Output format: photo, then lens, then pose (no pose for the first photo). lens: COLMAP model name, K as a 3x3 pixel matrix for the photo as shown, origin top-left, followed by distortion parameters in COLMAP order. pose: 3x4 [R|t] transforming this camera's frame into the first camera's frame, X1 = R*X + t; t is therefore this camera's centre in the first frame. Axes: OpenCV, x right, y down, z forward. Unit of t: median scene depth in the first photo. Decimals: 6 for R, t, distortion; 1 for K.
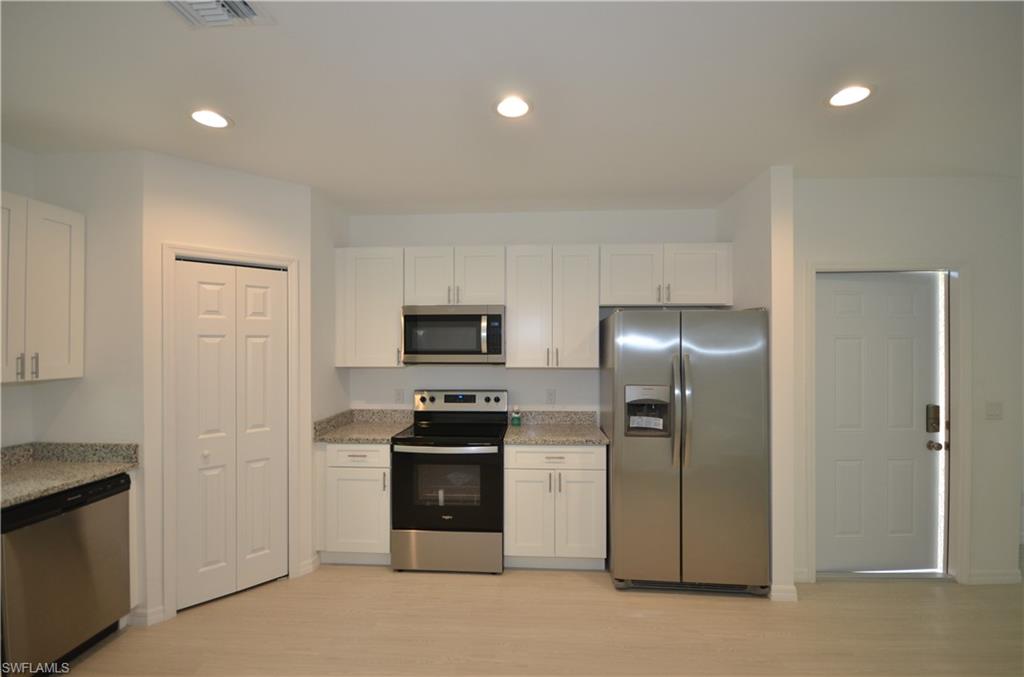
lens RADIAL K [[451.9, 0, 503.7], [0, 451.9, 344.8], [0, 0, 1]] dist [0.001891, -0.003221]
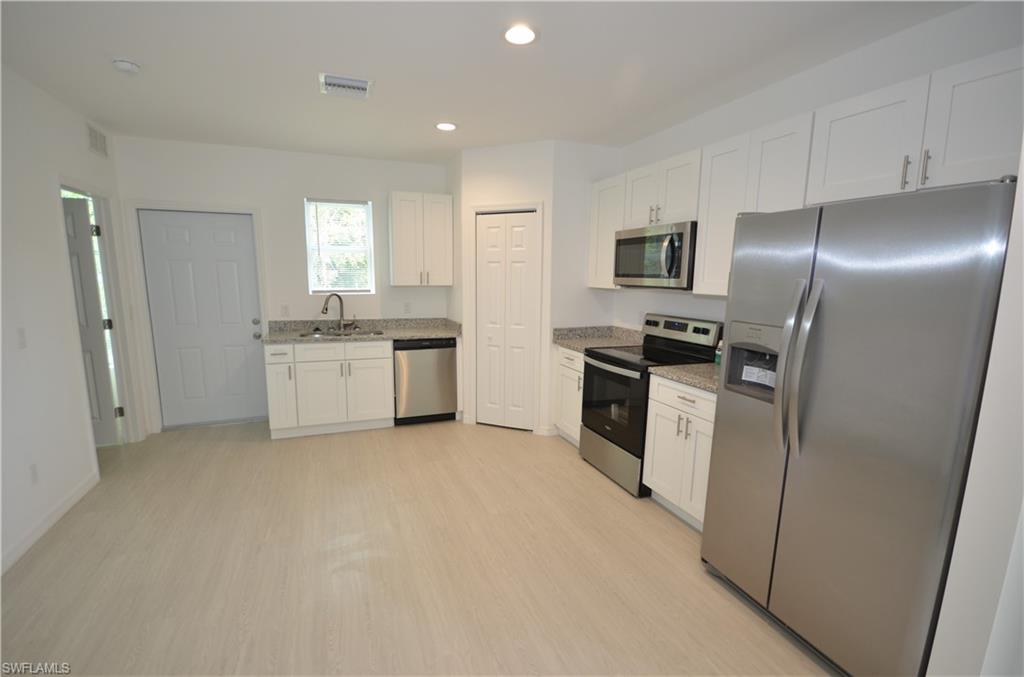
lens RADIAL K [[451.9, 0, 500.9], [0, 451.9, 343.6], [0, 0, 1]] dist [0.001891, -0.003221]
pose [[0.413689, 0.144921, -0.898810, 0.730343], [-0.006691, 0.987707, 0.156175, 0.012545], [0.910394, -0.058594, 0.409573, 0.334380]]
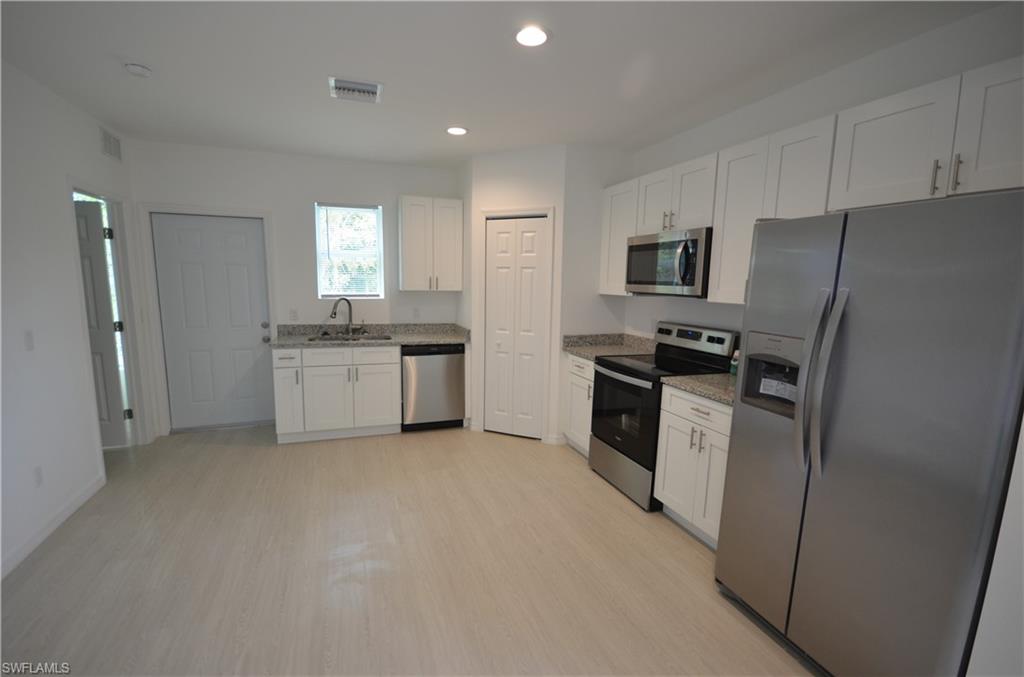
lens RADIAL K [[451.9, 0, 500.5], [0, 451.9, 343.1], [0, 0, 1]] dist [0.001891, -0.003221]
pose [[0.390748, 0.138428, -0.910030, 0.713526], [-0.014661, 0.989438, 0.144211, 0.010834], [0.920381, -0.043008, 0.388651, 0.346775]]
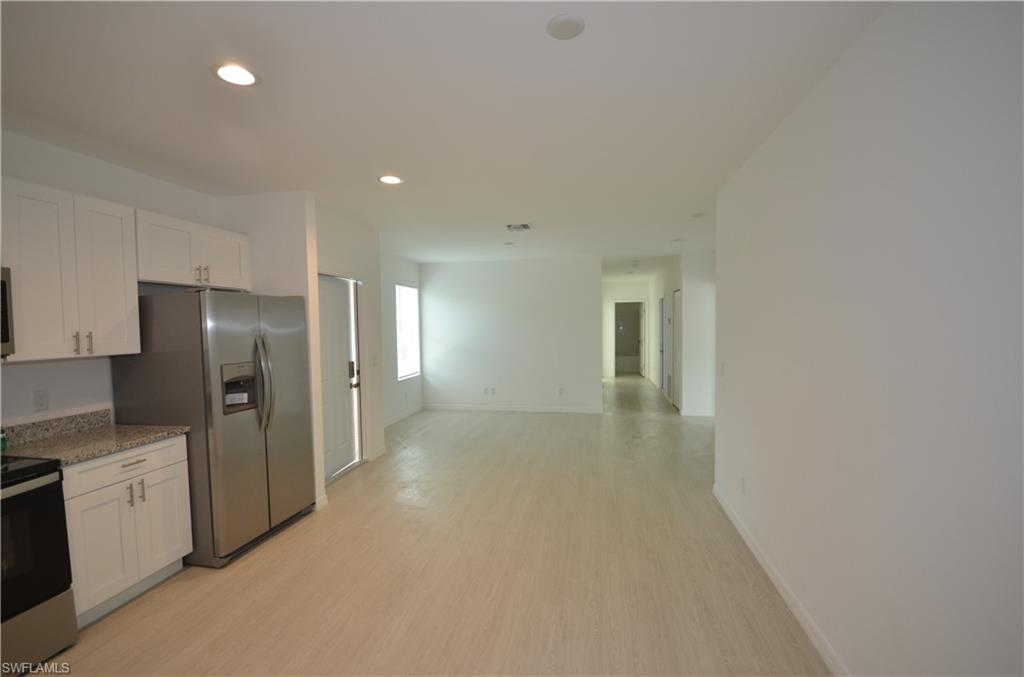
lens RADIAL K [[451.9, 0, 516.0], [0, 451.9, 340.9], [0, 0, 1]] dist [0.001891, -0.003221]
pose [[0.132939, -0.039903, 0.990321, -0.606814], [0.014109, 0.999164, 0.038366, 0.004392], [-0.991024, 0.008872, 0.133391, 0.196673]]
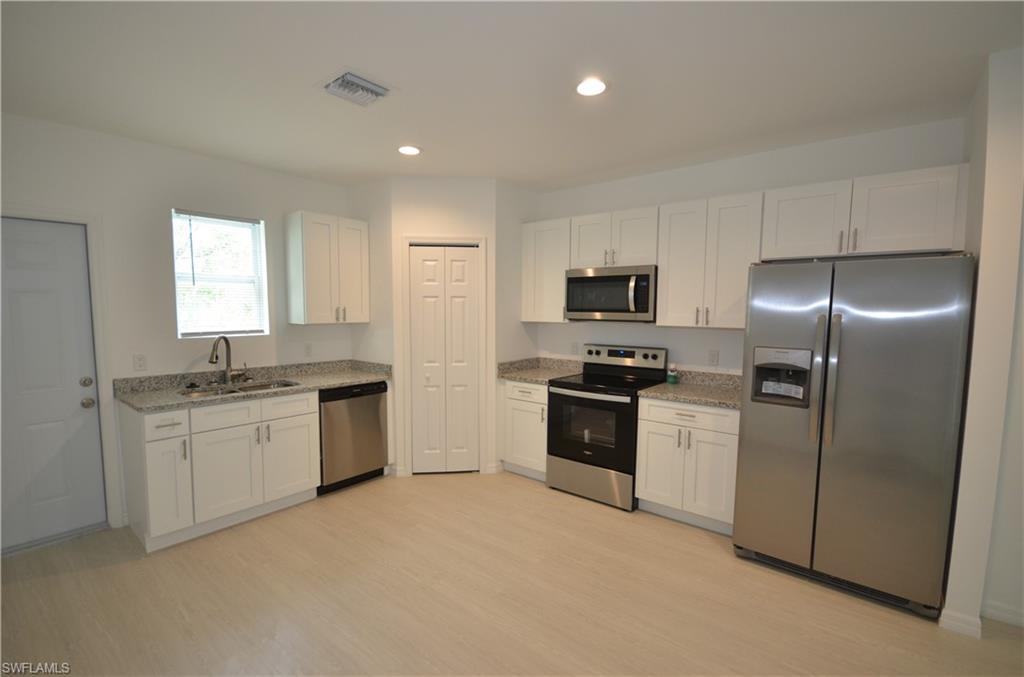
lens RADIAL K [[451.9, 0, 502.9], [0, 451.9, 344.9], [0, 0, 1]] dist [0.001891, -0.003221]
pose [[0.811829, 0.054432, -0.581353, 0.363927], [-0.005360, 0.996298, 0.085797, 0.007464], [0.583871, -0.066537, 0.809115, -0.050316]]
